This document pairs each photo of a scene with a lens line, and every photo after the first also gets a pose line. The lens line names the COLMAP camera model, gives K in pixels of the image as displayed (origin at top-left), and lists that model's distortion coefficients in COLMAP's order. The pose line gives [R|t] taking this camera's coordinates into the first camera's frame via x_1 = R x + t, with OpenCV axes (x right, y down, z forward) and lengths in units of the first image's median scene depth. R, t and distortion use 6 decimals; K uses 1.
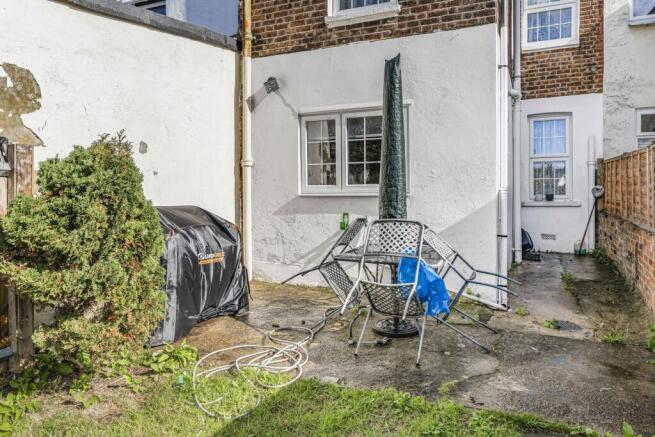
lens RADIAL K [[442.6, 0, 326.5], [0, 442.6, 201.8], [0, 0, 1]] dist [0.000718, 0.000098]
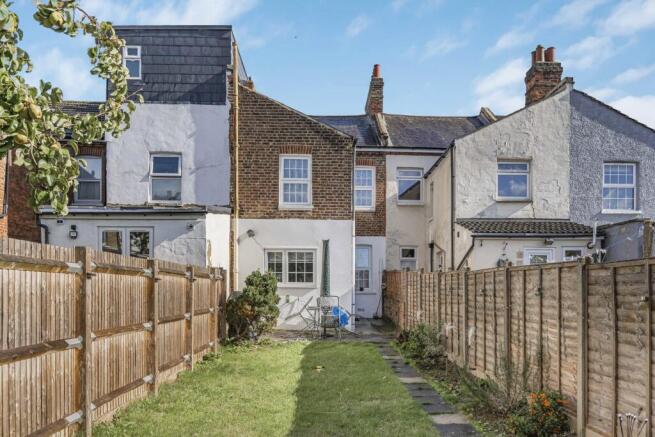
lens RADIAL K [[522.2, 0, 322.6], [0, 522.2, 297.3], [0, 0, 1]] dist [-0.002472, -0.000835]
pose [[0.901390, -0.002108, 0.433003, -0.854311], [0.001278, 0.999997, 0.002207, 0.028346], [-0.433006, -0.001436, 0.901390, -1.310460]]
